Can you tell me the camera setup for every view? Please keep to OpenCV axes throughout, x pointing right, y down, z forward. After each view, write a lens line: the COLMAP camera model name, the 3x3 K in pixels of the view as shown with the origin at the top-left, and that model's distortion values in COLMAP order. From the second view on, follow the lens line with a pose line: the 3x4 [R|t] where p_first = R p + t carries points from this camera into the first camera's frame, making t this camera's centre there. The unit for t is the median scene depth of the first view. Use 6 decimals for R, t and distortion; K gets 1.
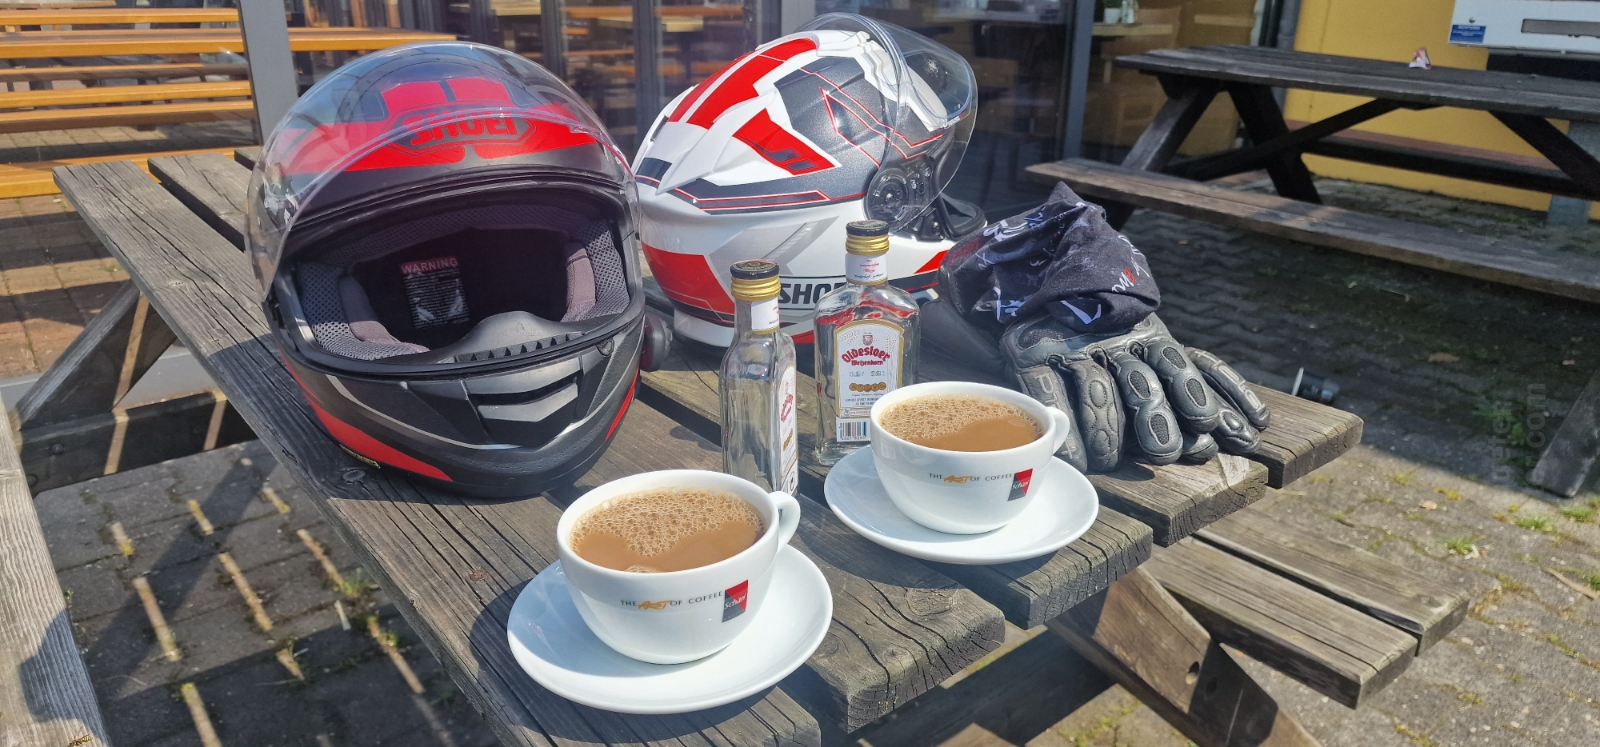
lens RADIAL K [[949.7, 0, 807.2], [0, 949.7, 381.0], [0, 0, 1]] dist [-0.015624, -0.001543]
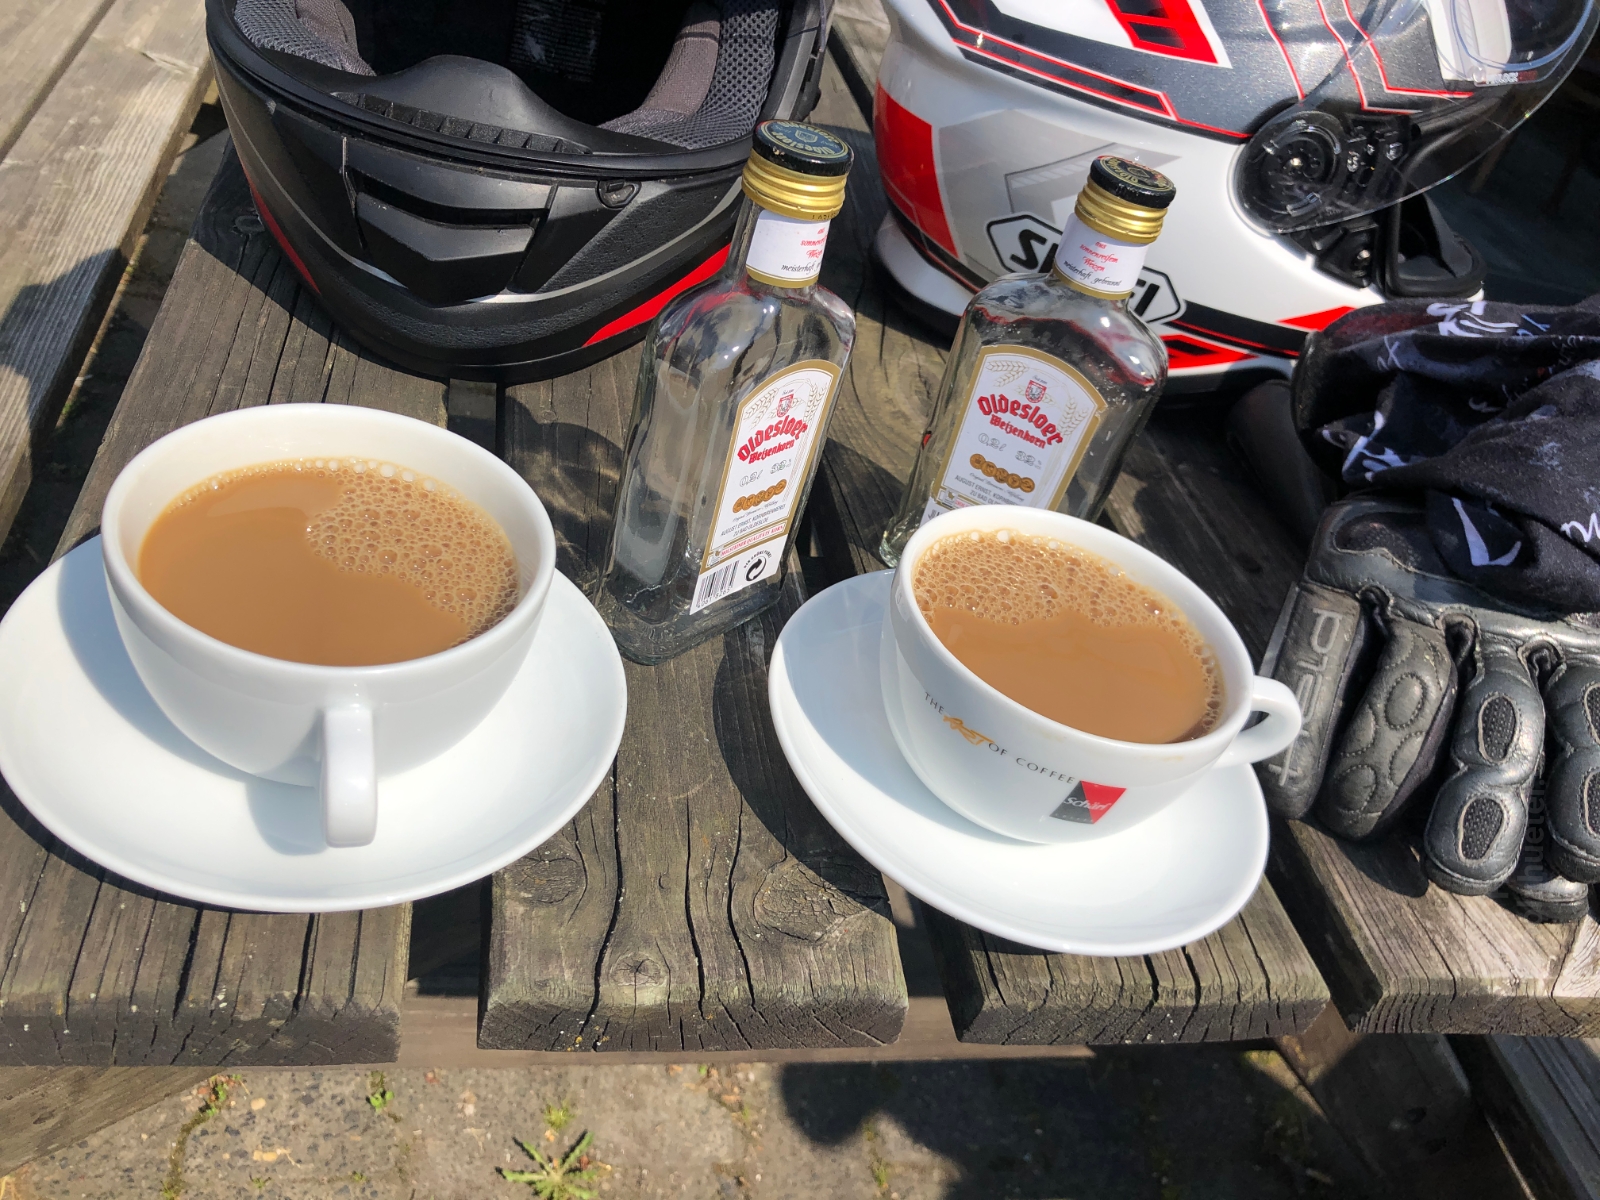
lens RADIAL K [[1322.7, 0, 800.0], [0, 1322.7, 600.0], [0, 0, 1]] dist [-0.005236, 0.005836]
pose [[0.856901, 0.479564, -0.189046, 0.136846], [-0.429301, 0.866926, 0.253260, -0.068975], [0.285343, -0.135861, 0.948747, 0.256532]]
